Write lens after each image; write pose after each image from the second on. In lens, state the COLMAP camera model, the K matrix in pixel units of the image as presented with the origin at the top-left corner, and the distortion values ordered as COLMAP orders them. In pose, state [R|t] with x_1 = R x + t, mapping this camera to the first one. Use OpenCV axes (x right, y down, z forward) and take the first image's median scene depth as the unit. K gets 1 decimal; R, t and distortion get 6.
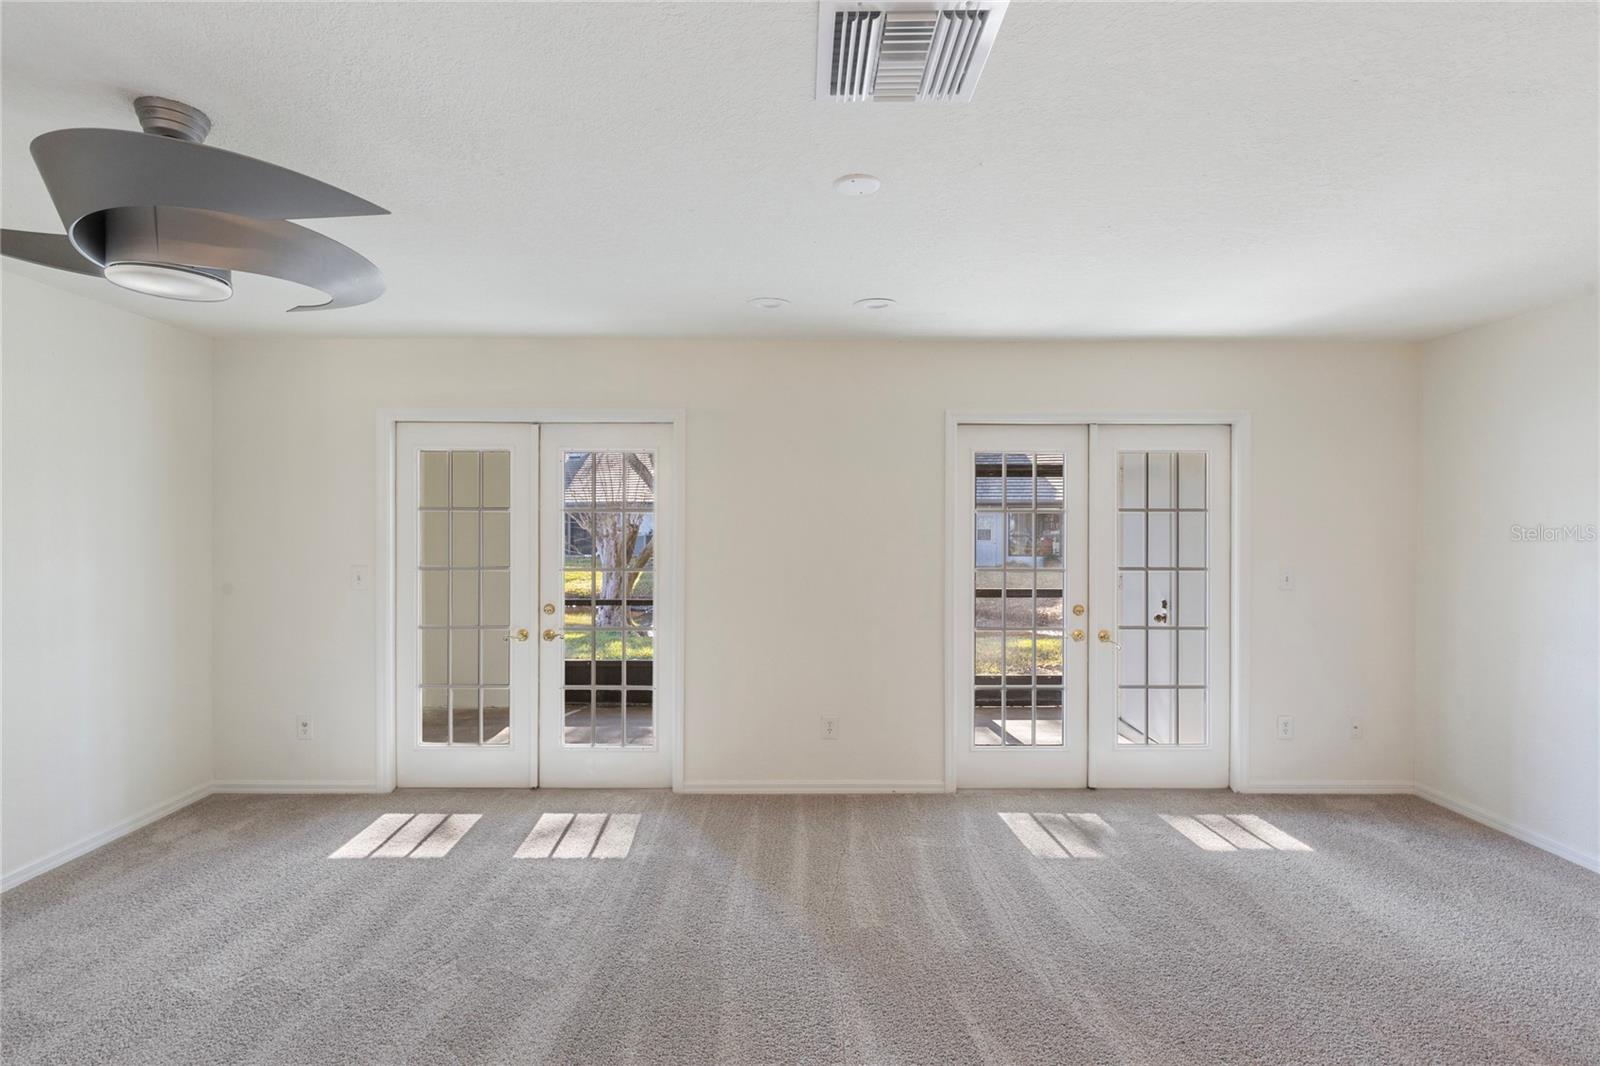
lens RADIAL K [[773.7, 0, 799.9], [0, 773.7, 533.6], [0, 0, 1]] dist [-0.002426, -0.000107]
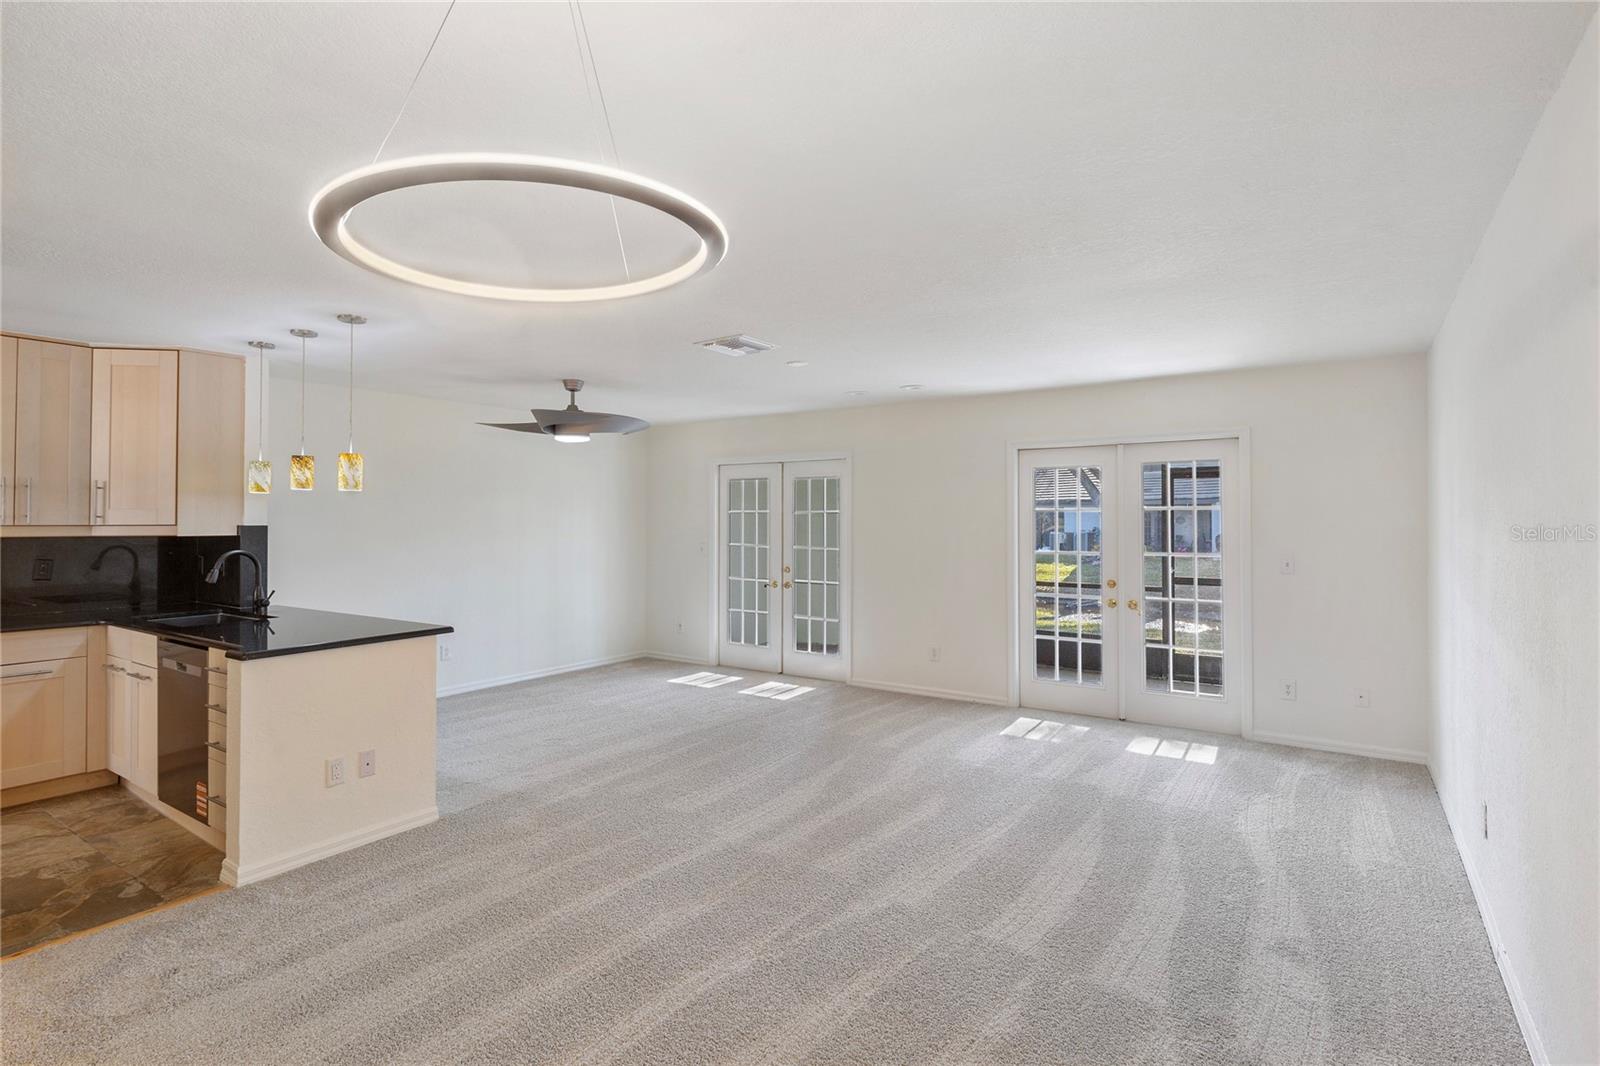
lens RADIAL K [[773.7, 0, 800.3], [0, 773.7, 528.0], [0, 0, 1]] dist [-0.002426, -0.000107]
pose [[0.823509, 0.002163, -0.567300, 0.679035], [-0.004839, 0.999983, -0.003211, 0.010007], [0.567283, 0.005389, 0.823505, -0.402573]]
